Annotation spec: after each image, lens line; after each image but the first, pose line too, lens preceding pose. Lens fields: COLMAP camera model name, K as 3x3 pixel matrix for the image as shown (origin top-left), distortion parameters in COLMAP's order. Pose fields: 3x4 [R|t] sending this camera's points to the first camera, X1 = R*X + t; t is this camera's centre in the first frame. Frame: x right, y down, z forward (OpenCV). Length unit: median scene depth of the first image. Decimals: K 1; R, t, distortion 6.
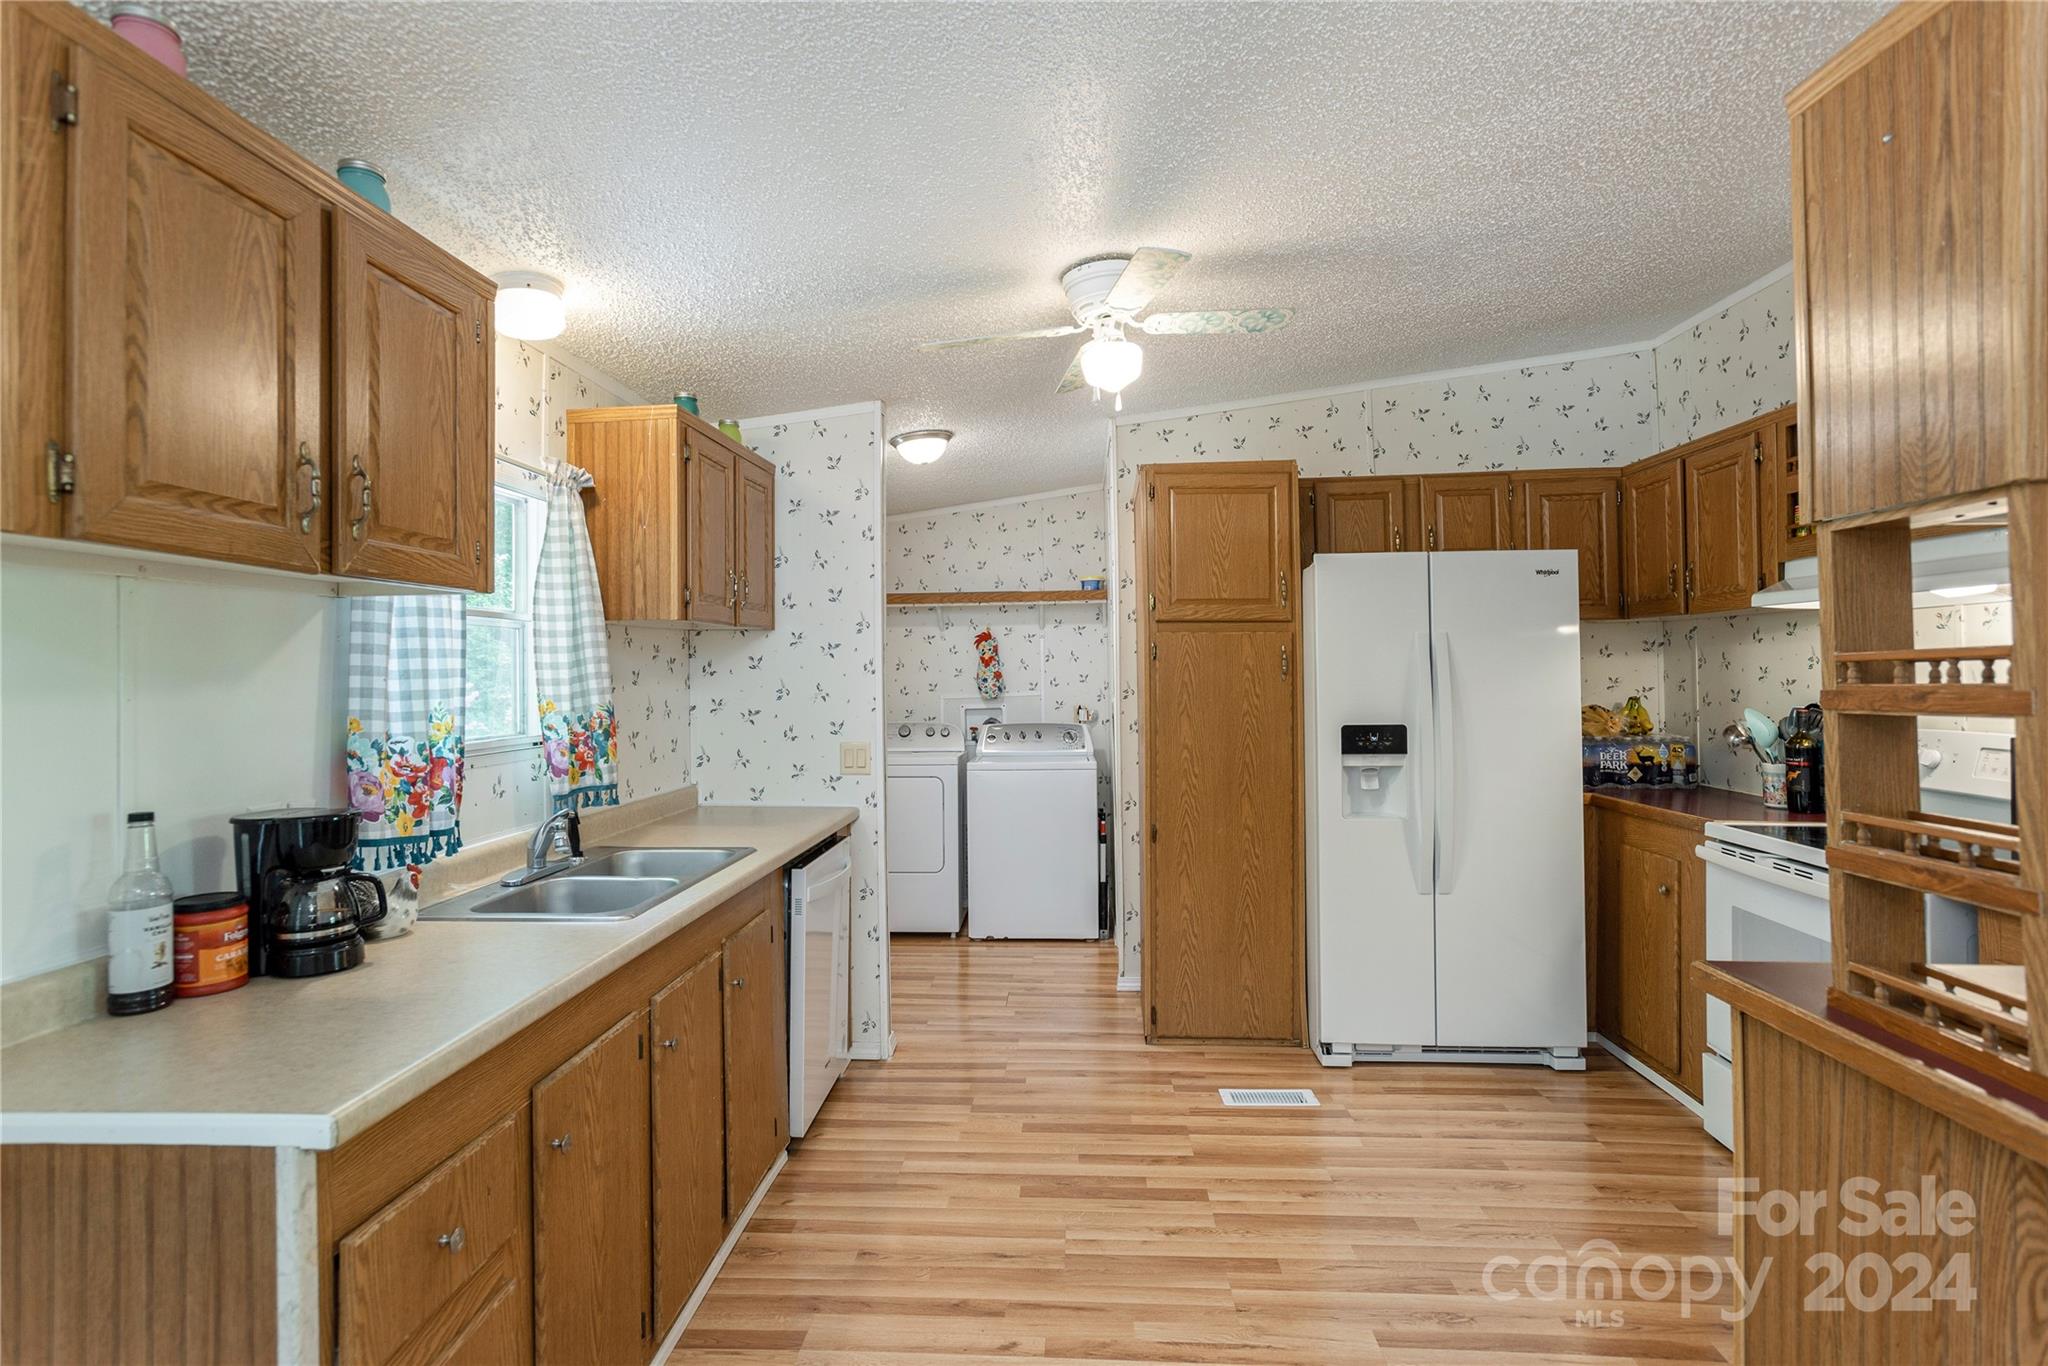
lens RADIAL K [[1029.3, 0, 1035.6], [0, 1029.3, 649.2], [0, 0, 1]] dist [-0.021659, 0.002950]
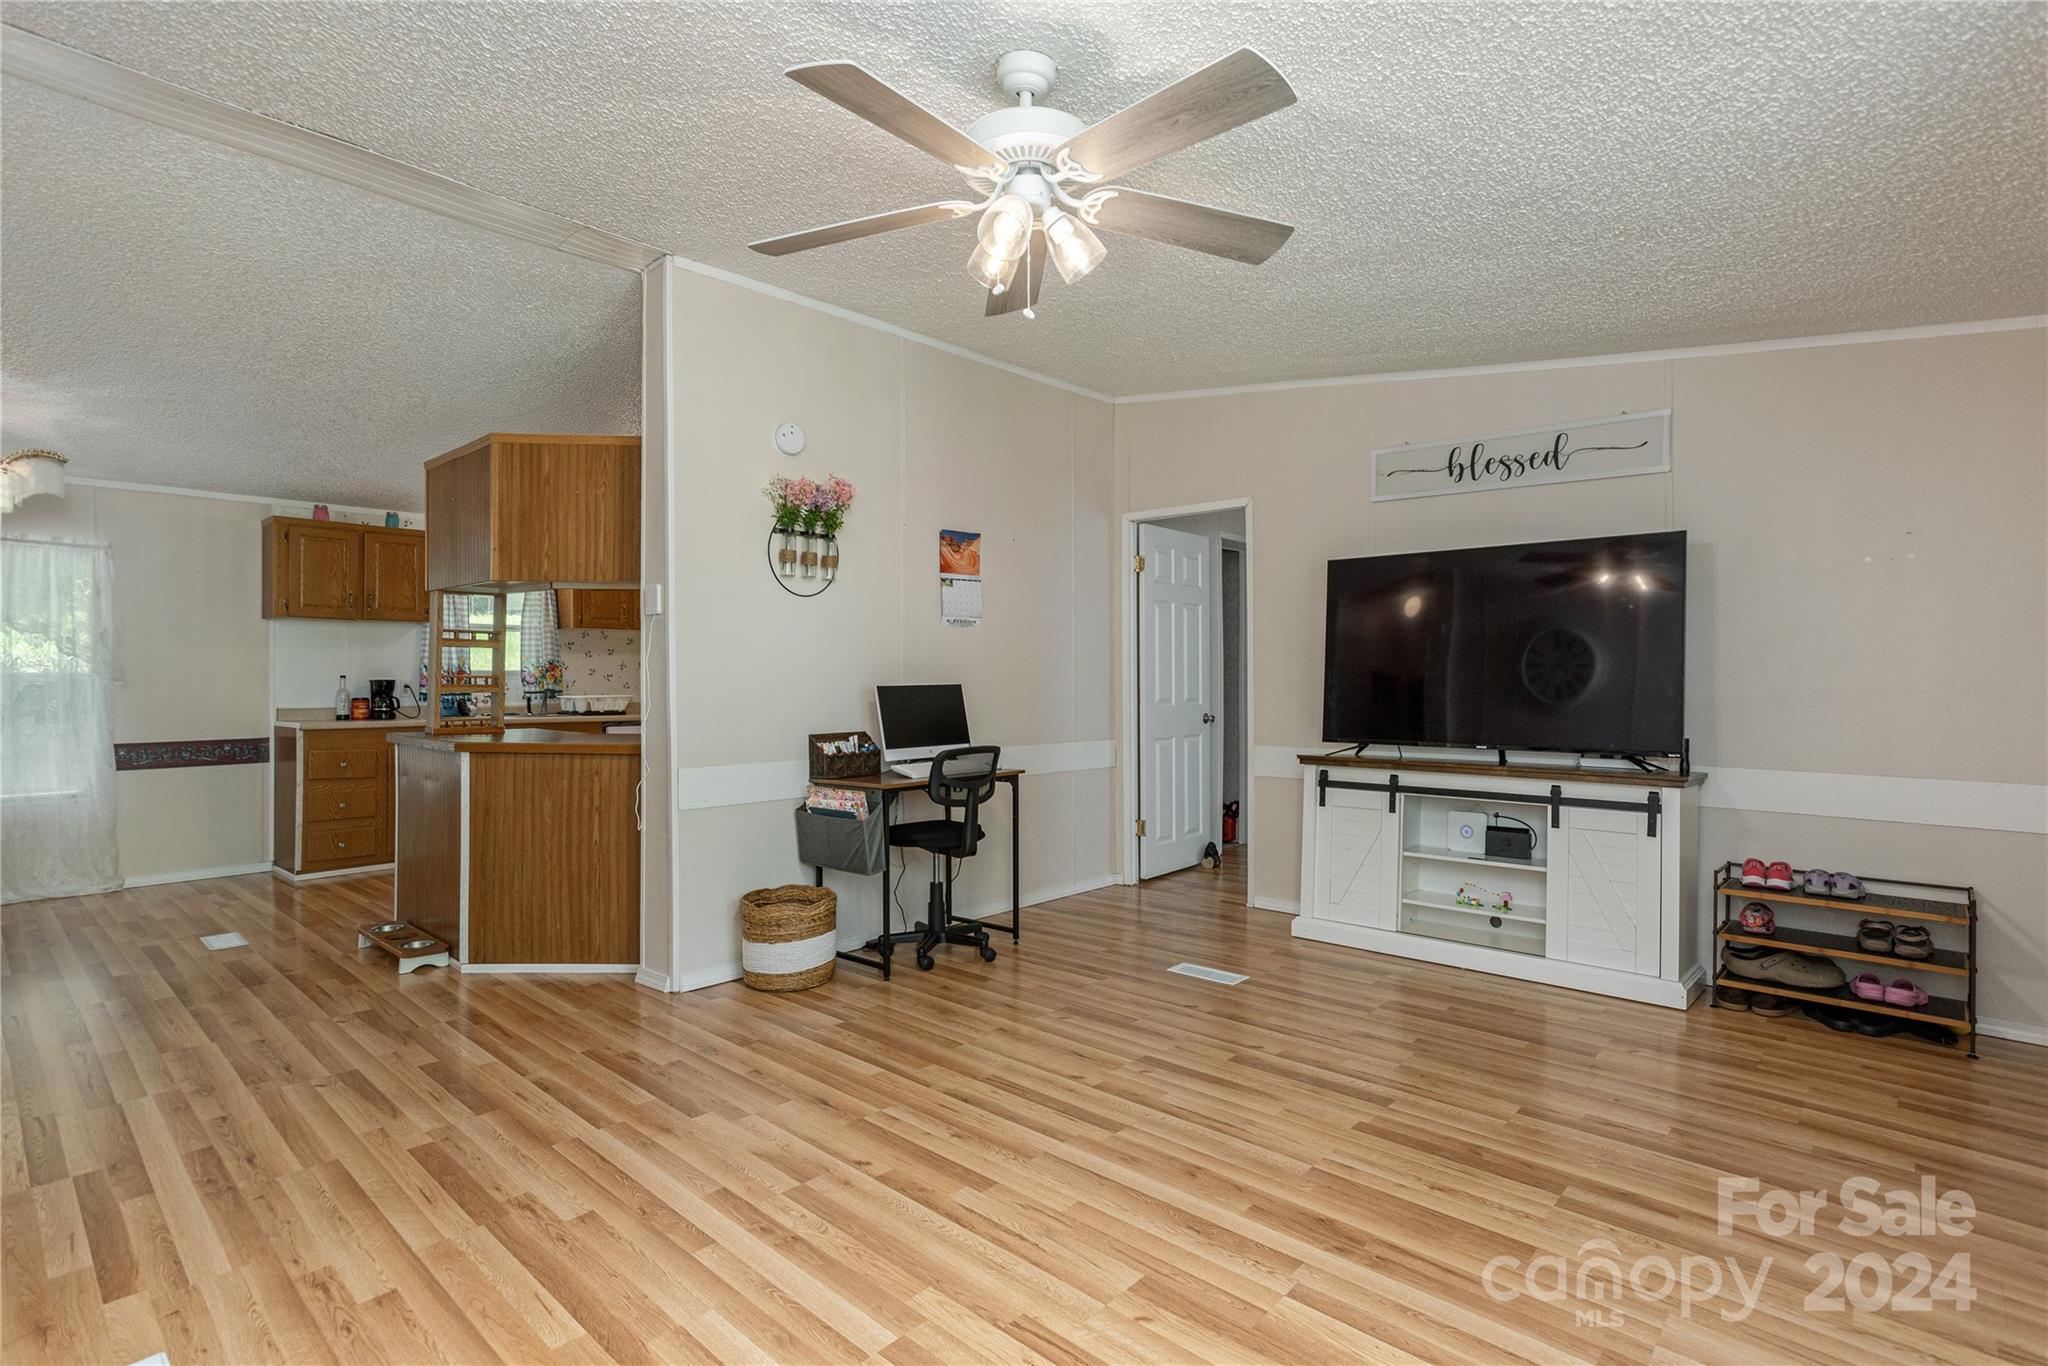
lens RADIAL K [[1029.3, 0, 1036.1], [0, 1029.3, 673.3], [0, 0, 1]] dist [-0.021659, 0.002950]
pose [[0.780832, 0.006981, -0.624702, 1.813739], [0.009898, 0.999674, 0.023543, 0.033511], [0.624663, -0.024567, 0.780508, -0.246624]]
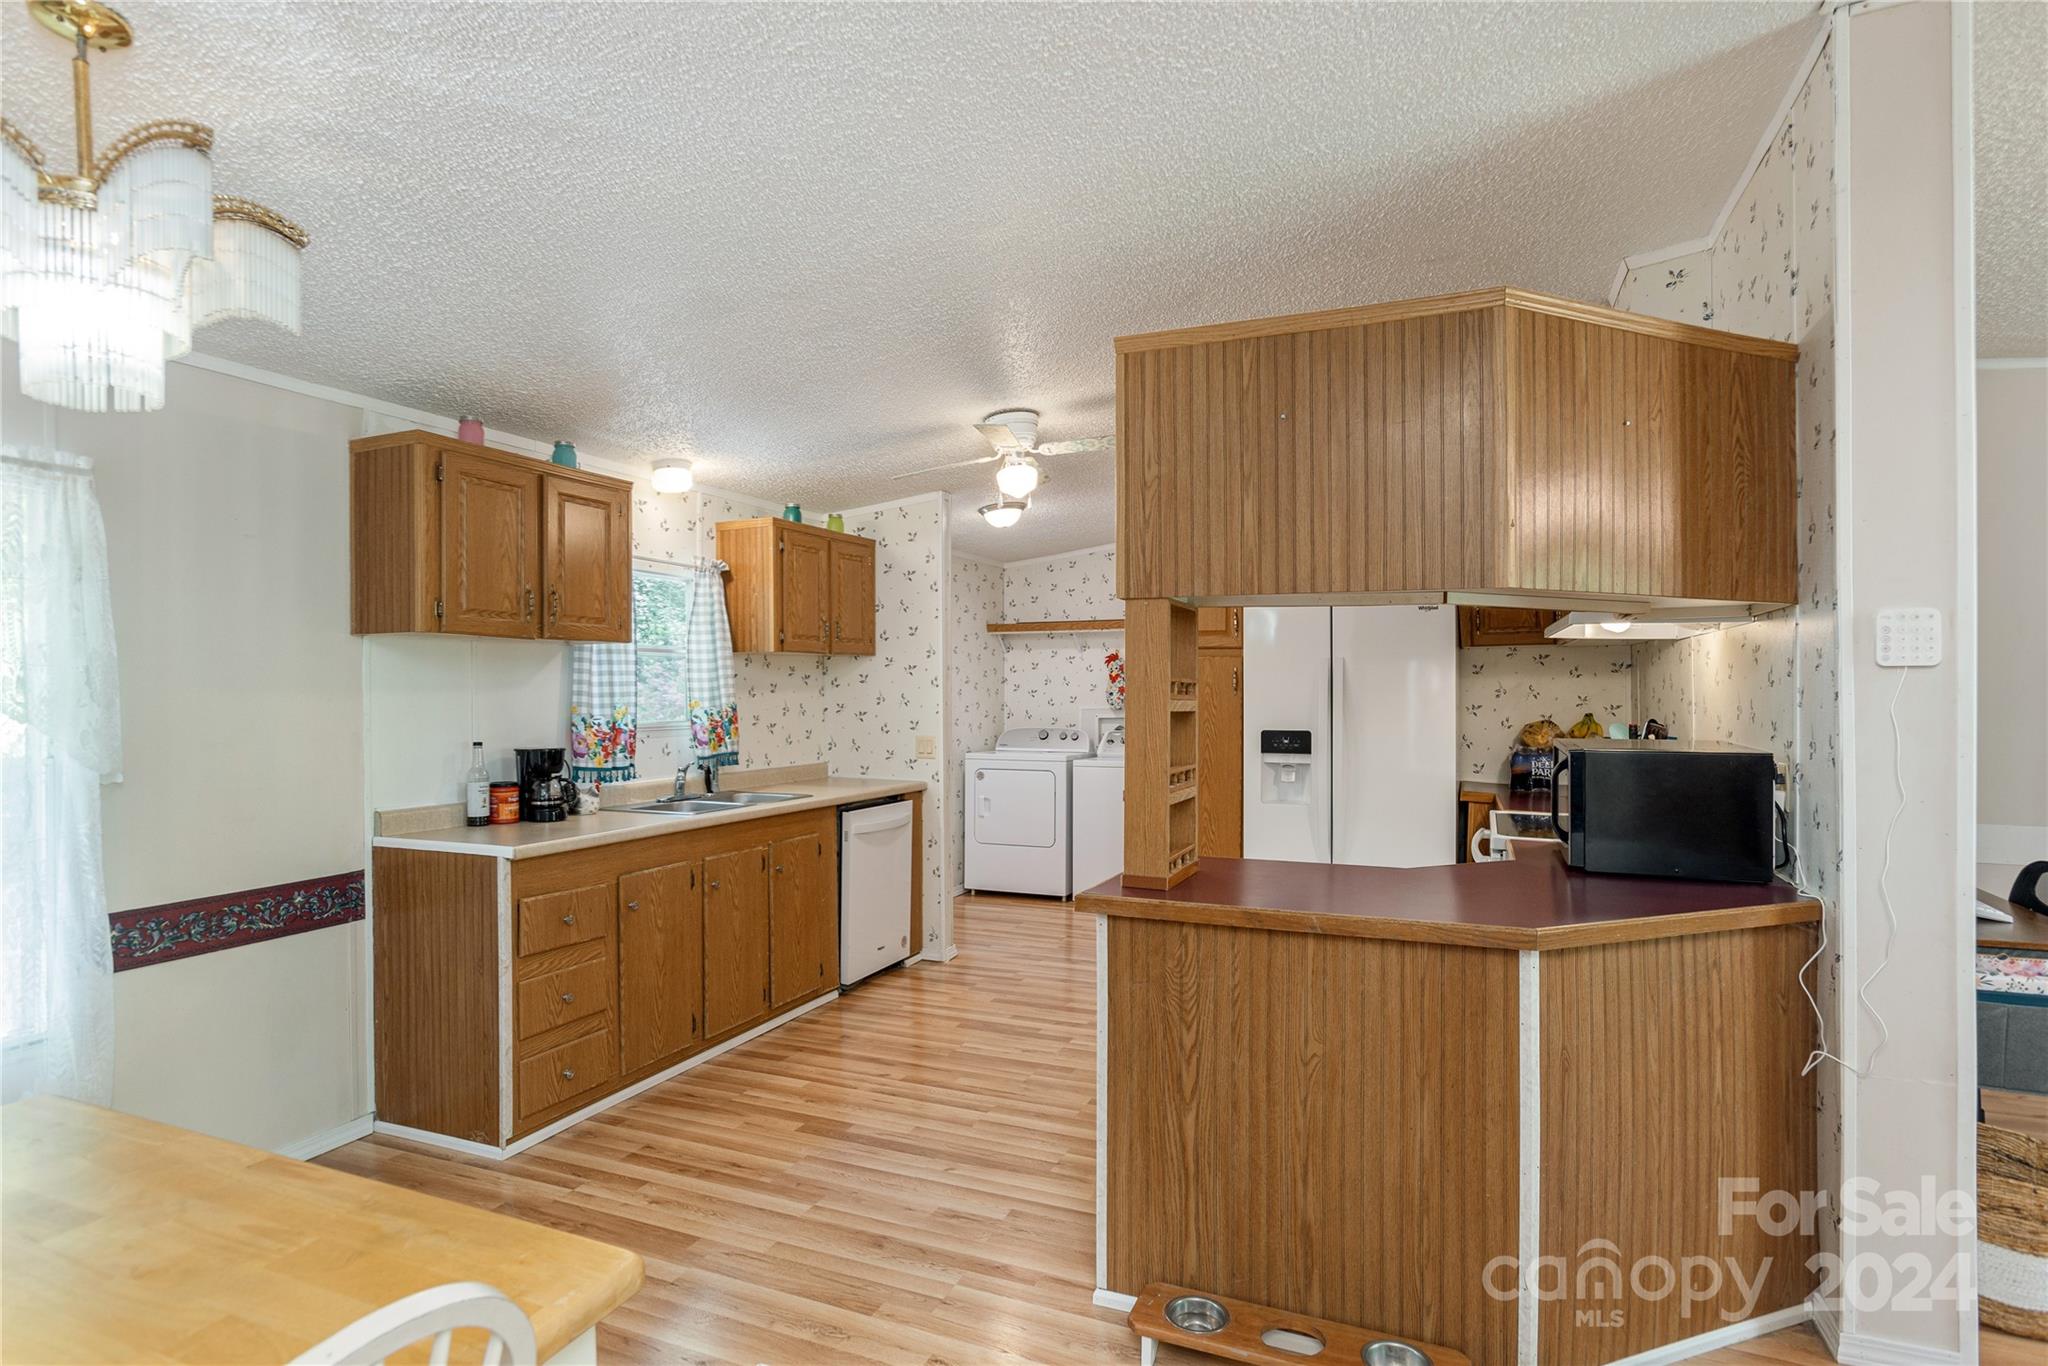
lens RADIAL K [[1123.0, 0, 1021.7], [0, 1123.0, 682.8], [0, 0, 1]] dist [-0.043599, 0.000411]
pose [[0.935785, 0.007296, -0.352495, 0.509853], [-0.001037, 0.999838, 0.017943, -0.009689], [0.352569, -0.016425, 0.935642, -0.405522]]
